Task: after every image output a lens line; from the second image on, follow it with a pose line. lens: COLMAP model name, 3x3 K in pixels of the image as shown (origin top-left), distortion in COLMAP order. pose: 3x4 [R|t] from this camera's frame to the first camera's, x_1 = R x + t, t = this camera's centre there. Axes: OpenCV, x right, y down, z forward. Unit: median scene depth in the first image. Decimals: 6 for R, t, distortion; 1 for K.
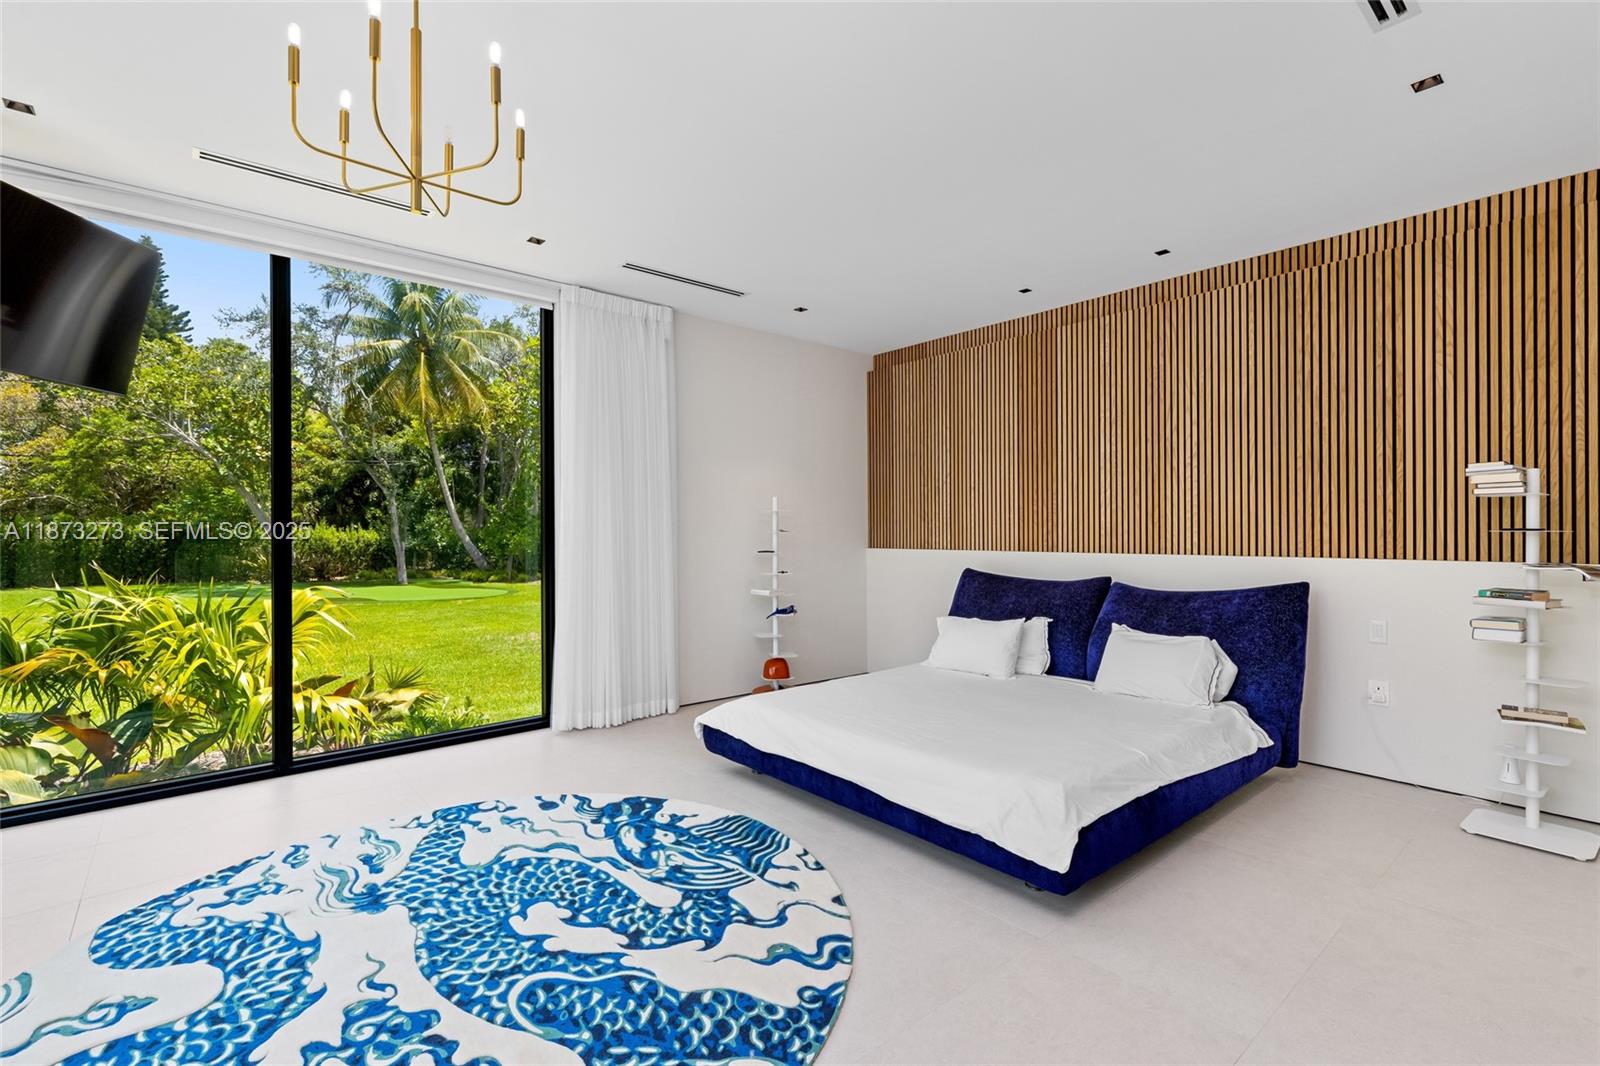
lens RADIAL K [[725.7, 0, 796.9], [0, 725.7, 529.3], [0, 0, 1]] dist [0.004567, 0.000336]
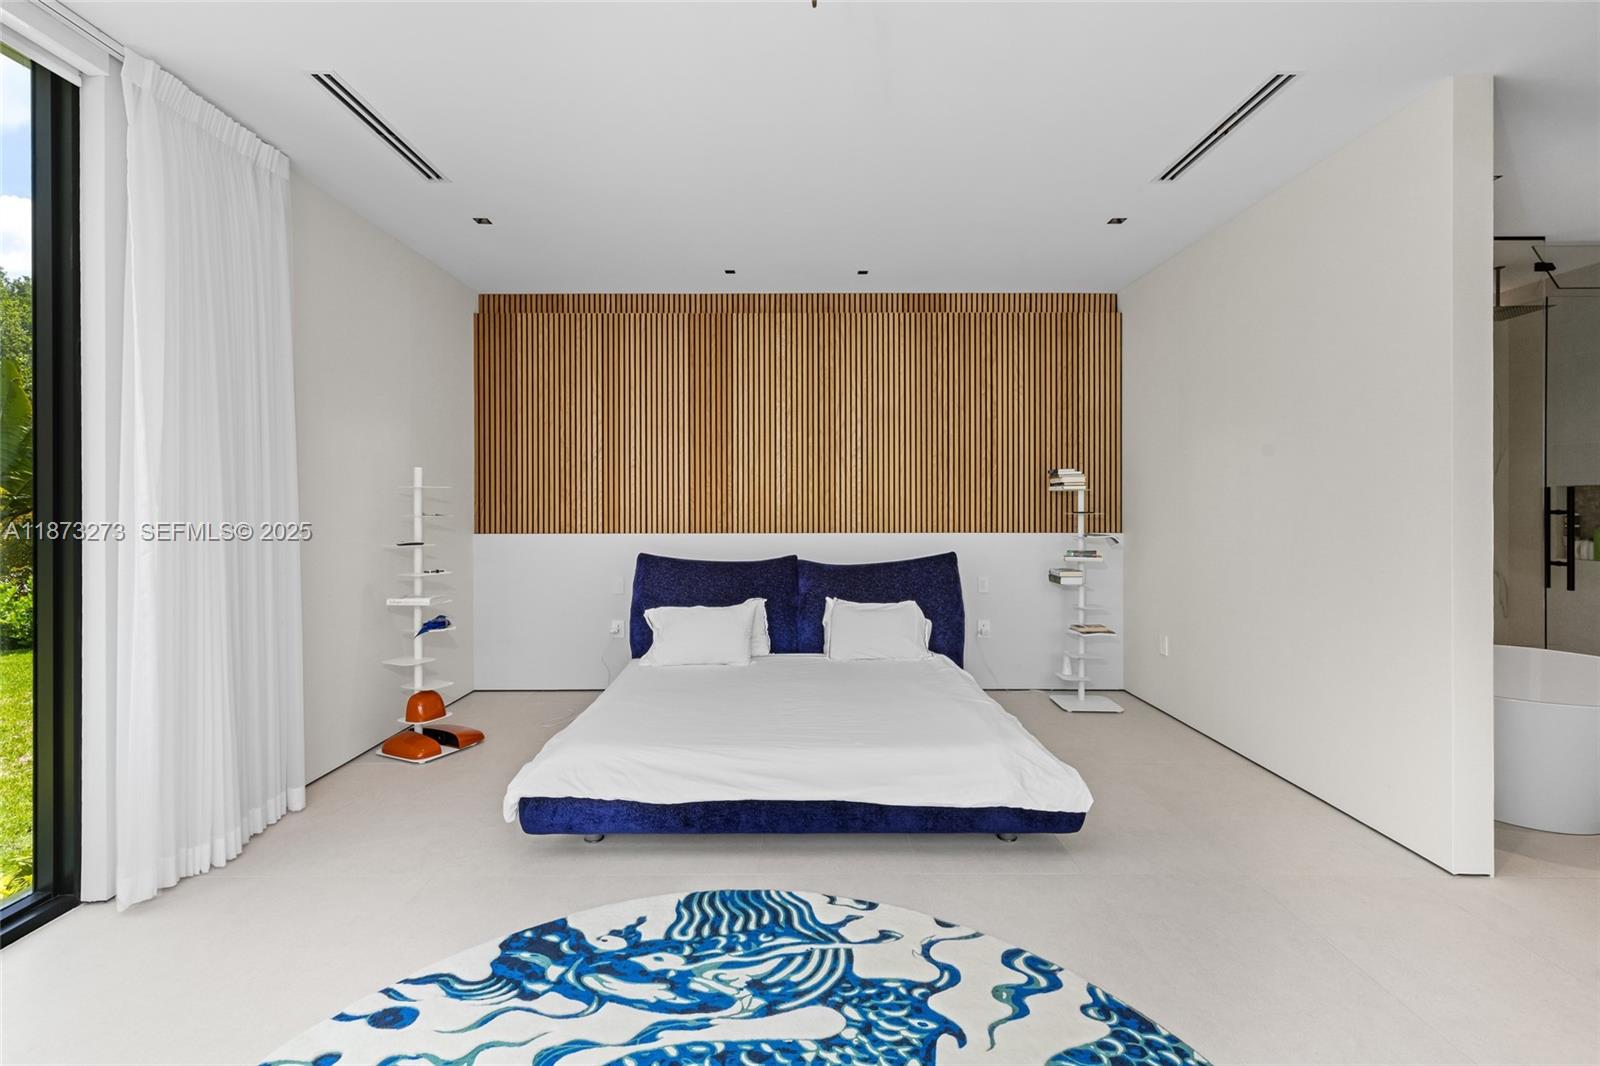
lens RADIAL K [[743.4, 0, 792.5], [0, 743.4, 499.8], [0, 0, 1]] dist [0.002228, -0.000051]
pose [[0.647906, 0.004852, 0.761705, -0.623361], [-0.002251, 0.999988, -0.004455, -0.017893], [-0.761717, 0.001171, 0.647909, 0.421980]]
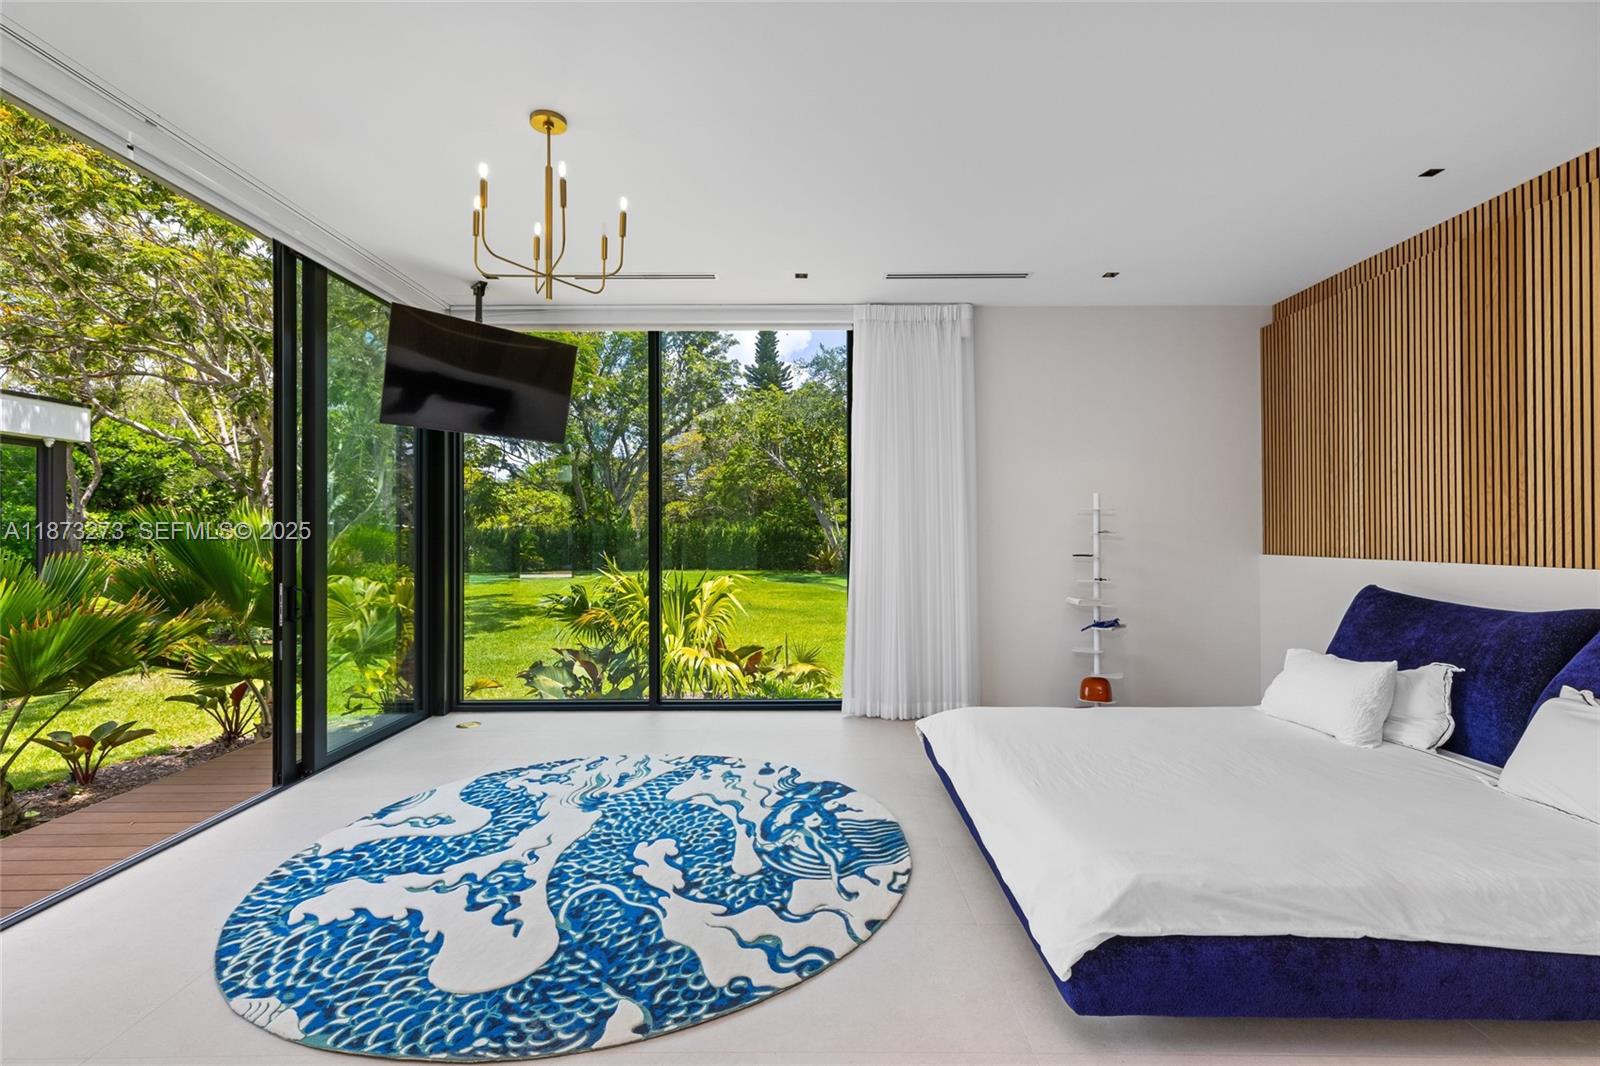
lens RADIAL K [[725.7, 0, 796.9], [0, 725.7, 529.3], [0, 0, 1]] dist [0.004567, 0.000336]
pose [[0.759705, -0.001100, -0.650267, 0.470843], [0.000539, 0.999999, -0.001062, -0.000586], [0.650268, 0.000456, 0.759705, 0.172373]]
